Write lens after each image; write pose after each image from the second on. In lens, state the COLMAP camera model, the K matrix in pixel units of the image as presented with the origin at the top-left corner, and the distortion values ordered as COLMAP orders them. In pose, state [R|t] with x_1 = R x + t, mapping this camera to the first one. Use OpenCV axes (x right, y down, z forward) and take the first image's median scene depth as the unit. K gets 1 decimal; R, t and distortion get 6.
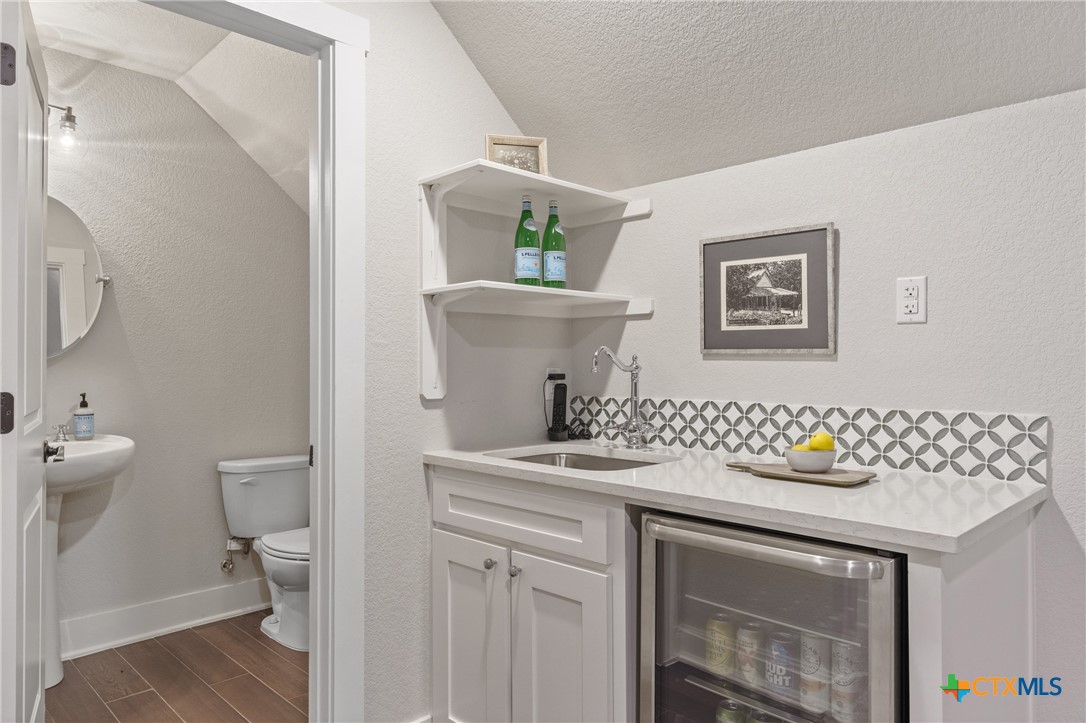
lens RADIAL K [[712.8, 0, 539.7], [0, 712.8, 364.4], [0, 0, 1]] dist [0.000978, 0.000692]
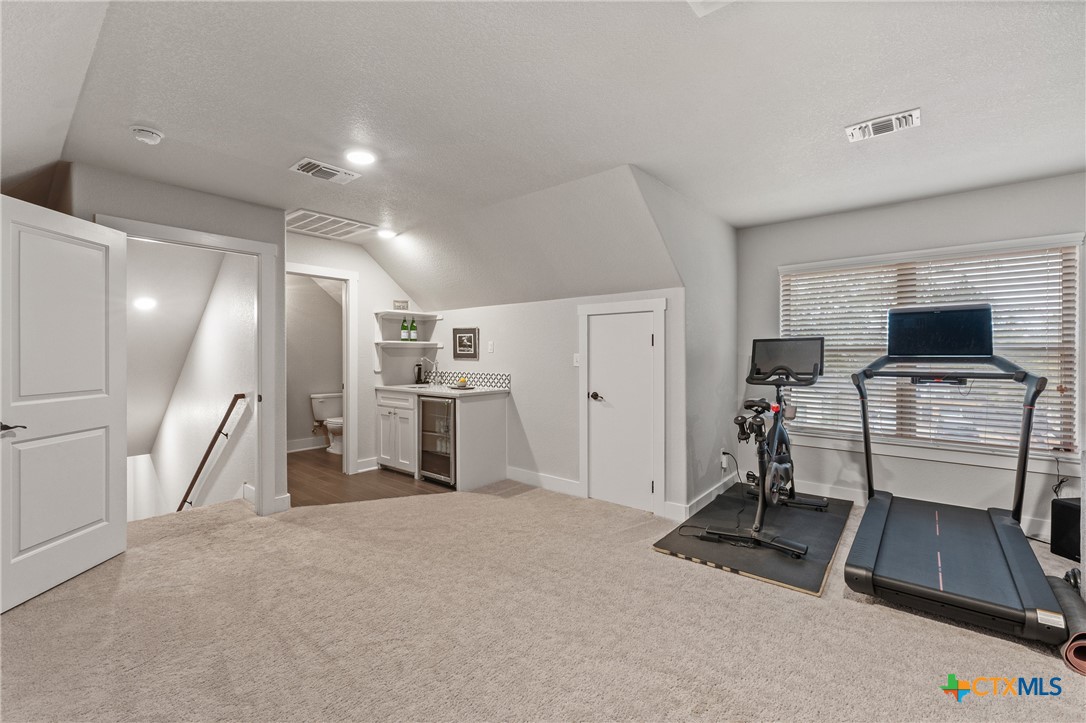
lens RADIAL K [[458.0, 0, 543.9], [0, 458.0, 355.8], [0, 0, 1]] dist [0.002102, 0.000268]
pose [[0.995376, -0.000734, 0.096055, 0.428363], [0.000683, 1.000000, 0.000559, -0.030070], [-0.096055, -0.000491, 0.995376, -1.289166]]
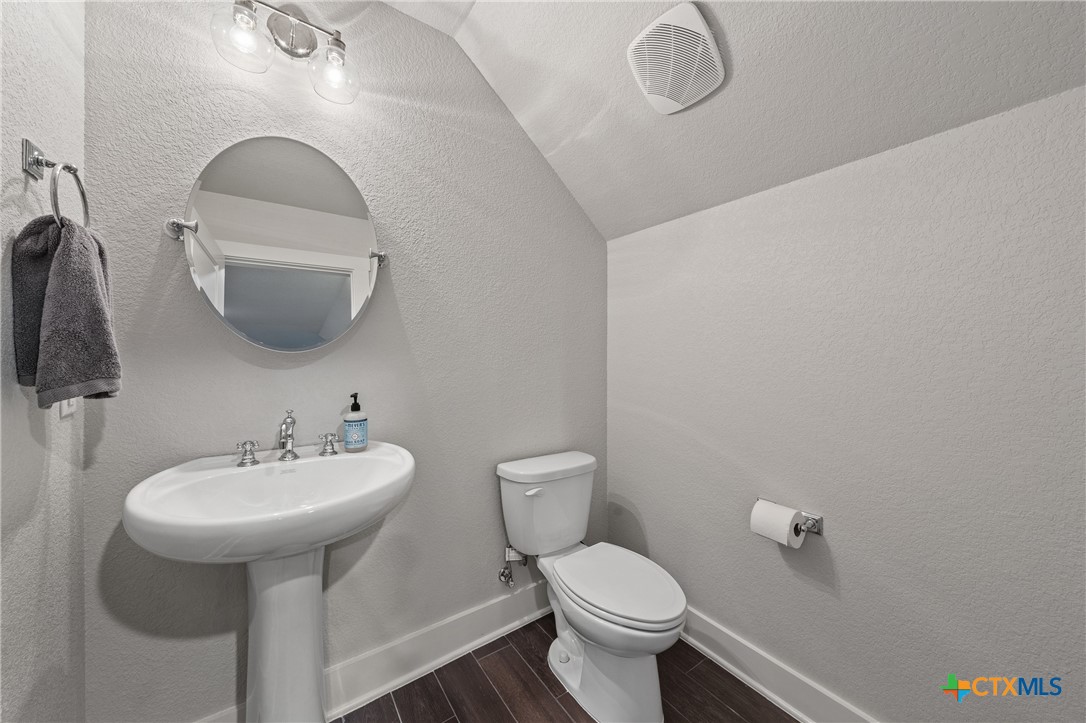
lens RADIAL K [[384.3, 0, 545.9], [0, 384.3, 356.9], [0, 0, 1]] dist [-0.004835, 0.000286]
pose [[0.986652, 0.003693, -0.162803, -0.423677], [-0.002095, 0.999948, 0.009984, -0.006993], [0.162832, -0.009509, 0.986608, 0.722221]]
